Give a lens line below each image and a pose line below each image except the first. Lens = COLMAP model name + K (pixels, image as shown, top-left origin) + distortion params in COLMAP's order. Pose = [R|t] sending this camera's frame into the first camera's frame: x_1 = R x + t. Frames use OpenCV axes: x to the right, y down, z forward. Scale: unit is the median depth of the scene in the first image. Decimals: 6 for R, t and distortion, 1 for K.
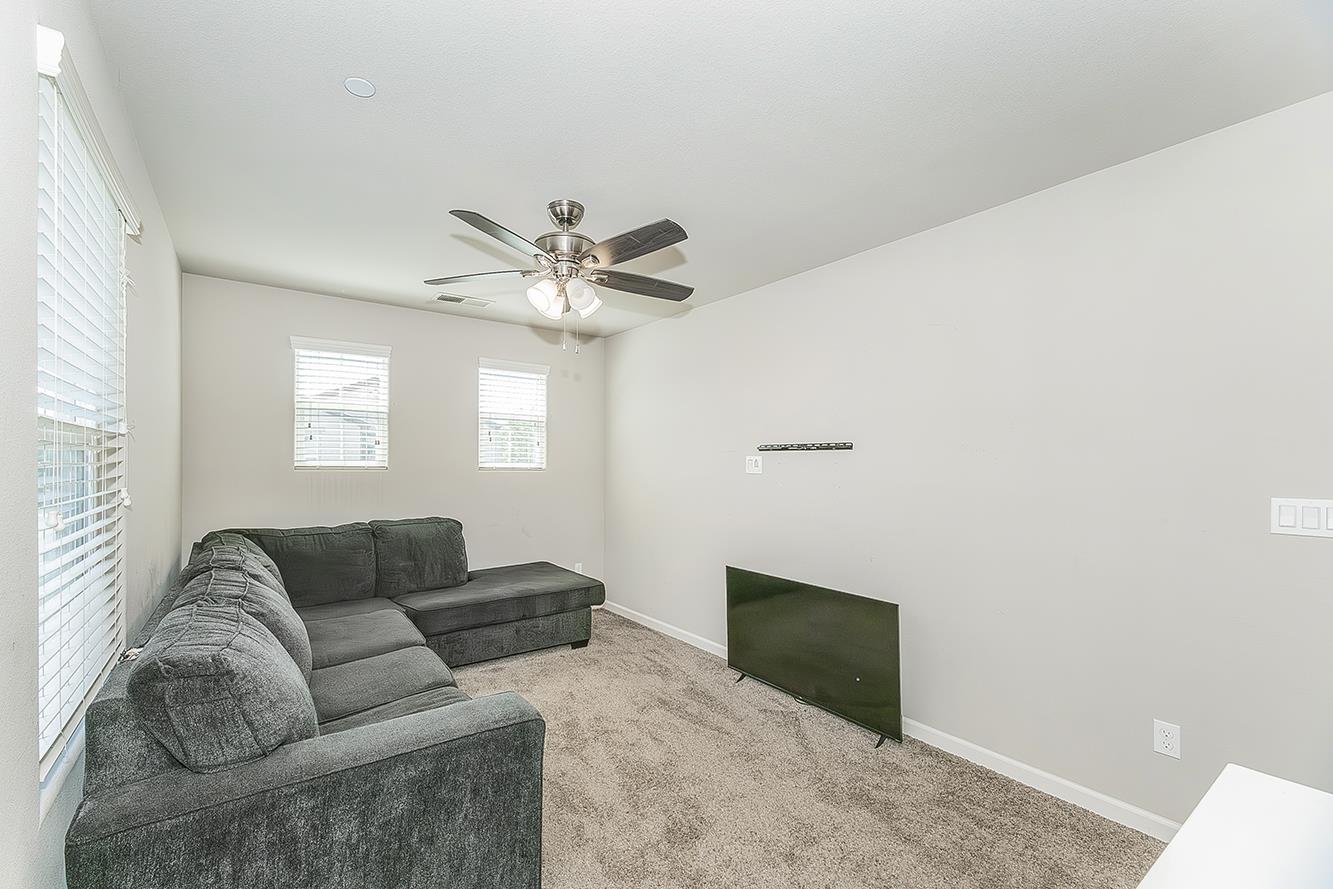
lens RADIAL K [[565.6, 0, 666.1], [0, 565.6, 463.5], [0, 0, 1]] dist [-0.000573, -0.000004]
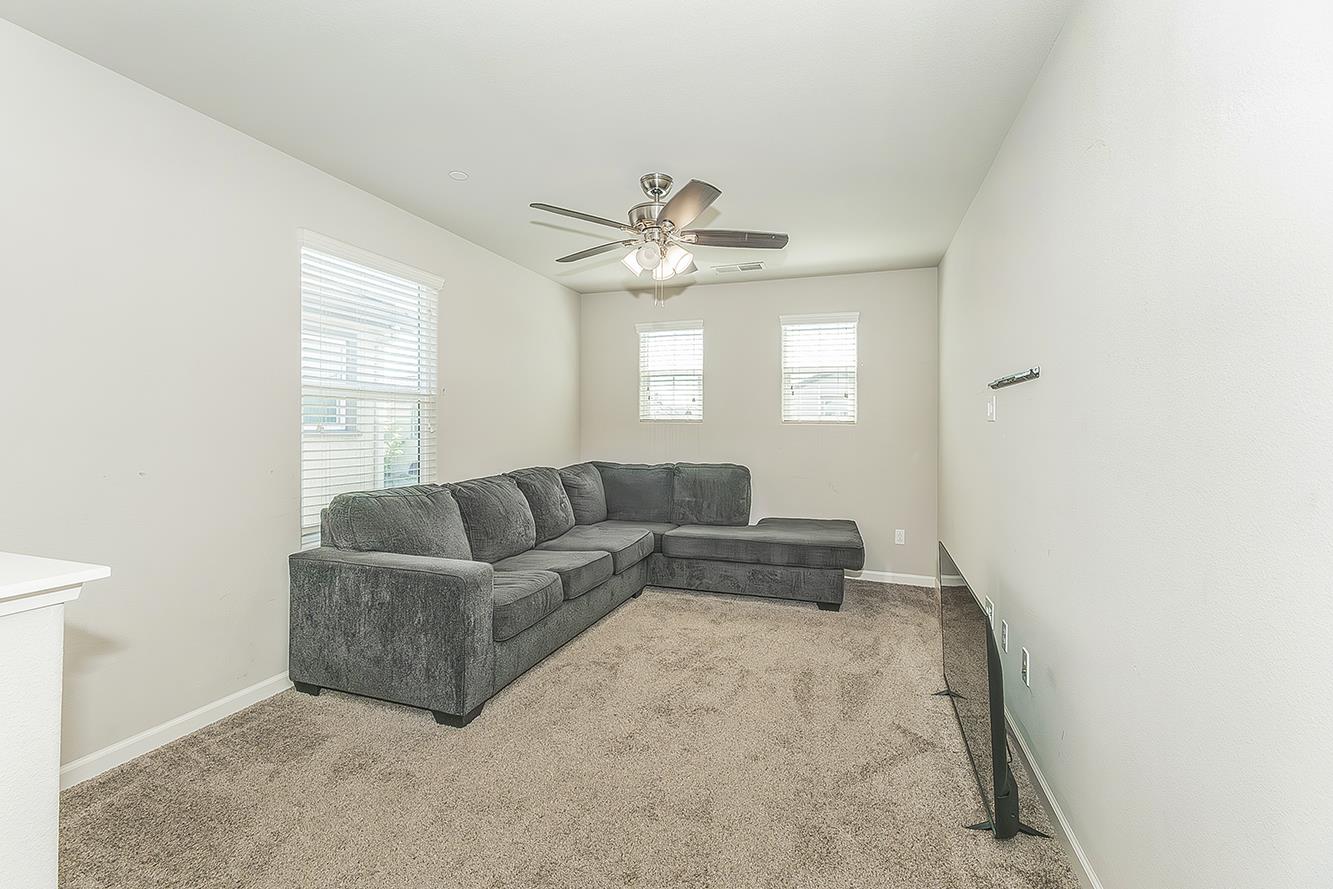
lens RADIAL K [[592.1, 0, 666.5], [0, 592.1, 444.5], [0, 0, 1]] dist [-0.048706, -0.000027]
pose [[0.562100, 0.025163, -0.826686, 0.506701], [-0.002035, 0.999576, 0.029042, 0.022165], [0.827067, -0.014642, 0.561913, 0.231319]]
